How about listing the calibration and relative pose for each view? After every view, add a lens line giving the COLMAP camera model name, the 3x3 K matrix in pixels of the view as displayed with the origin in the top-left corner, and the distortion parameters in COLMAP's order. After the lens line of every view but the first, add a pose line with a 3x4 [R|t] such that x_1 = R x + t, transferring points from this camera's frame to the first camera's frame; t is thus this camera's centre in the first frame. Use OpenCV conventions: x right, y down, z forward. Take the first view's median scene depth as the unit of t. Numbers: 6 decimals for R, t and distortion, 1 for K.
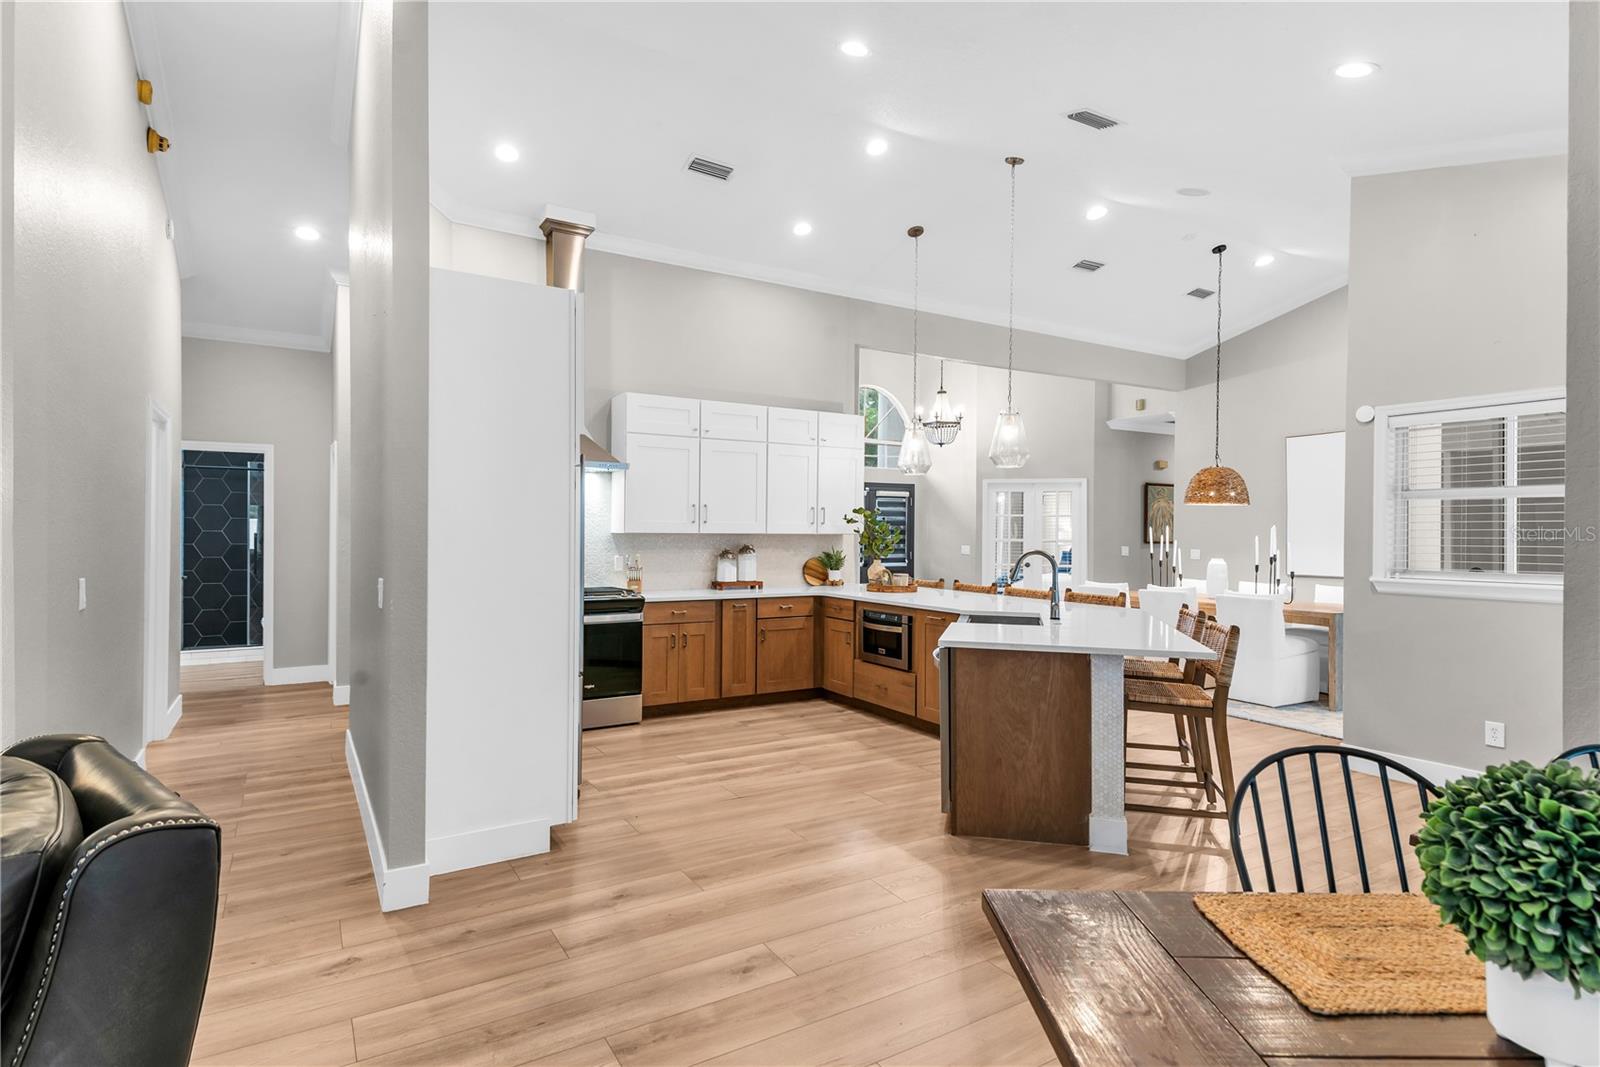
lens RADIAL K [[824.7, 0, 805.8], [0, 824.7, 535.0], [0, 0, 1]] dist [0.008520, 0.001732]
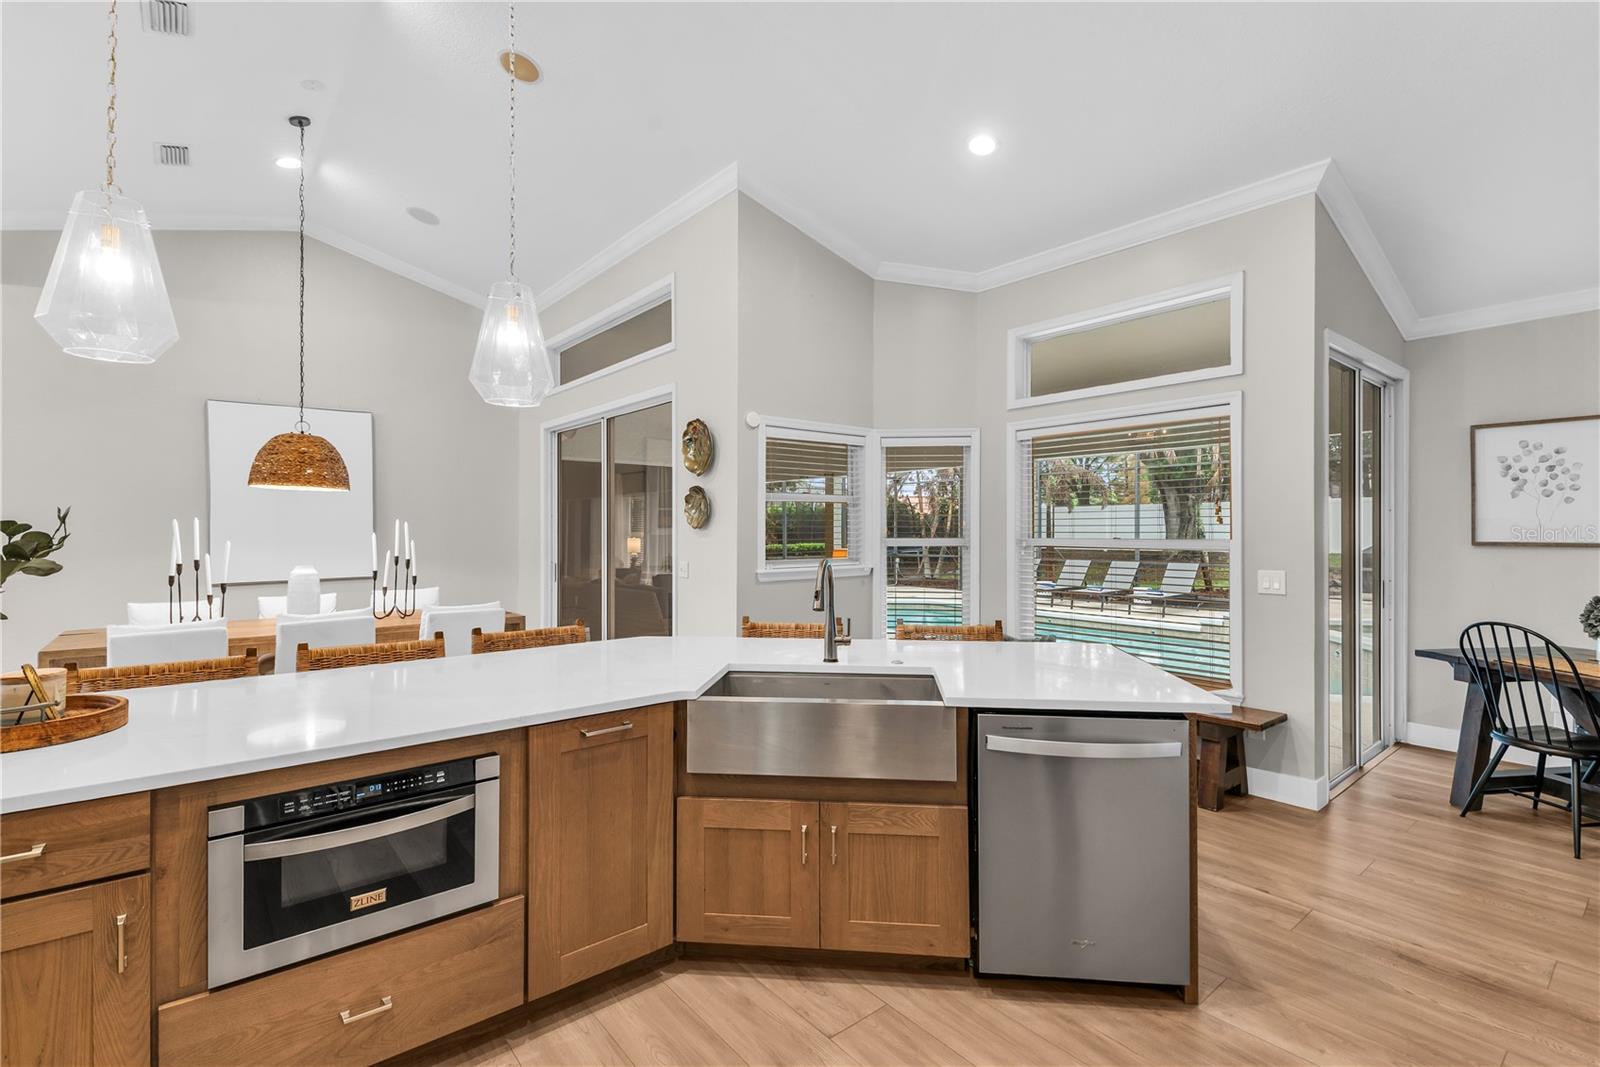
lens RADIAL K [[729.6, 0, 792.6], [0, 729.6, 520.4], [0, 0, 1]] dist [-0.002027, -0.000692]
pose [[-0.134960, 0.007065, 0.990826, -0.199553], [0.002662, 0.999974, -0.006768, -0.006078], [-0.990848, 0.001724, -0.134975, 0.805587]]
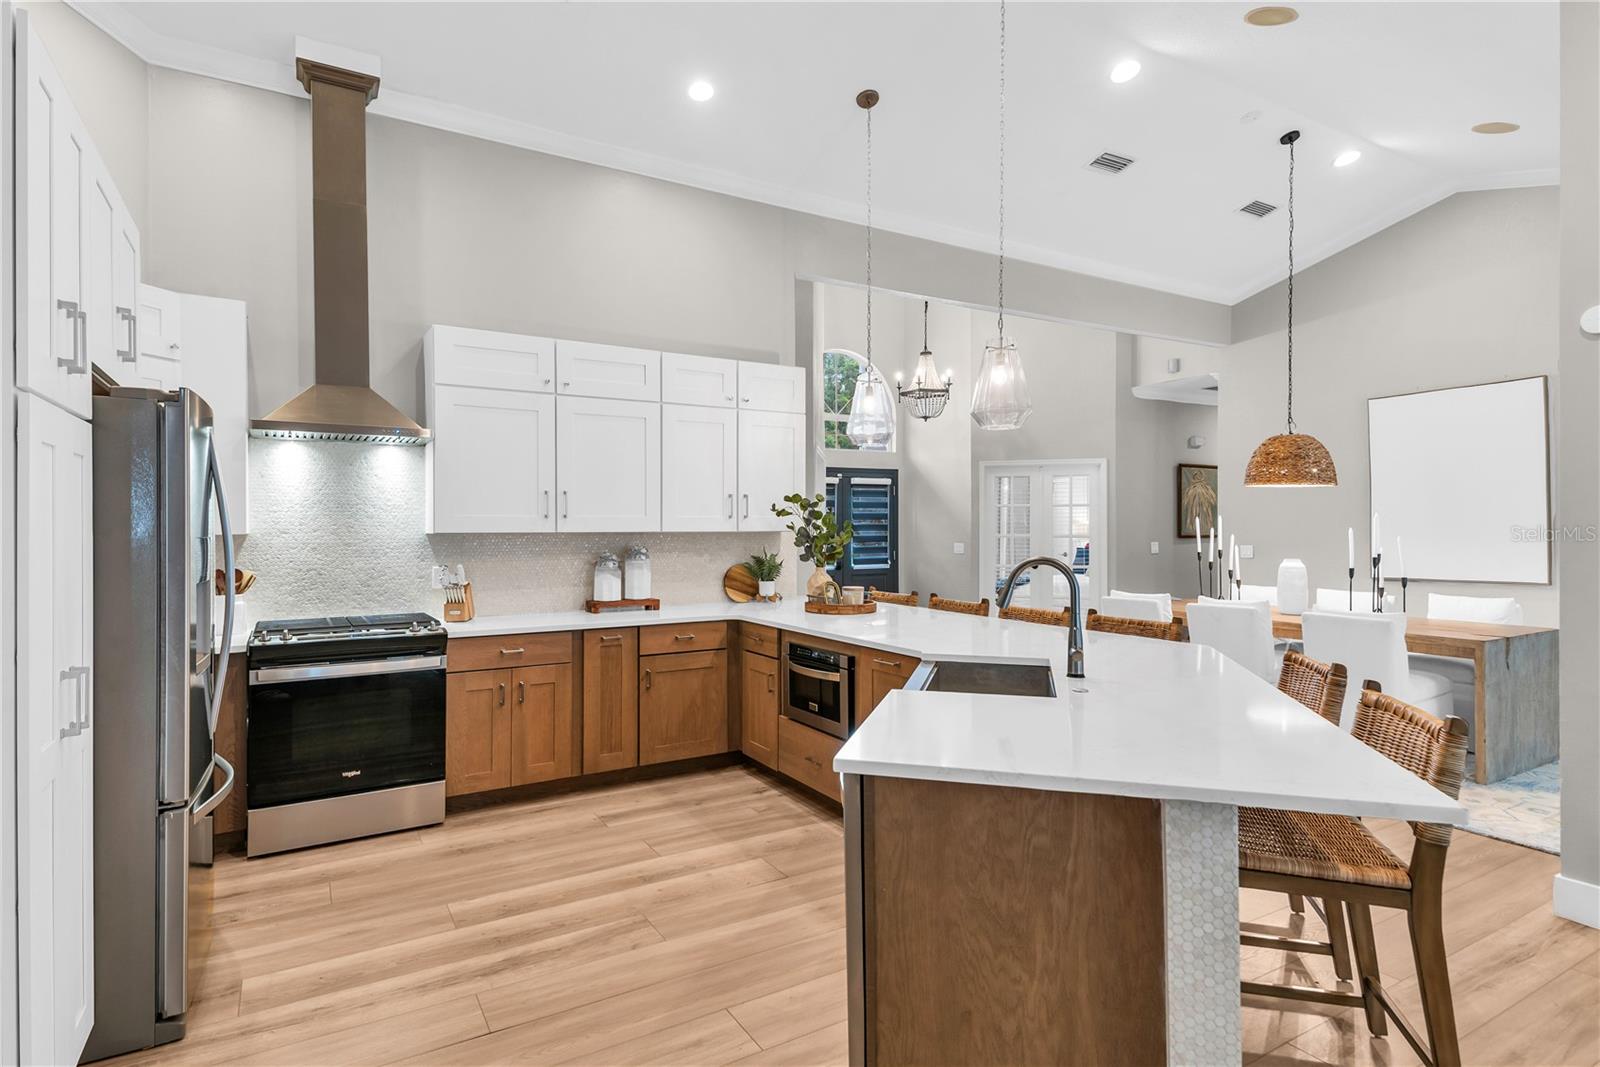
lens RADIAL K [[847.3, 0, 809.6], [0, 847.3, 526.8], [0, 0, 1]] dist [0.023619, -0.012570]
pose [[0.999949, -0.010089, 0.000091, 0.083419], [0.010090, 0.999940, -0.004293, -0.001800], [-0.000048, 0.004294, 0.999991, 0.289868]]
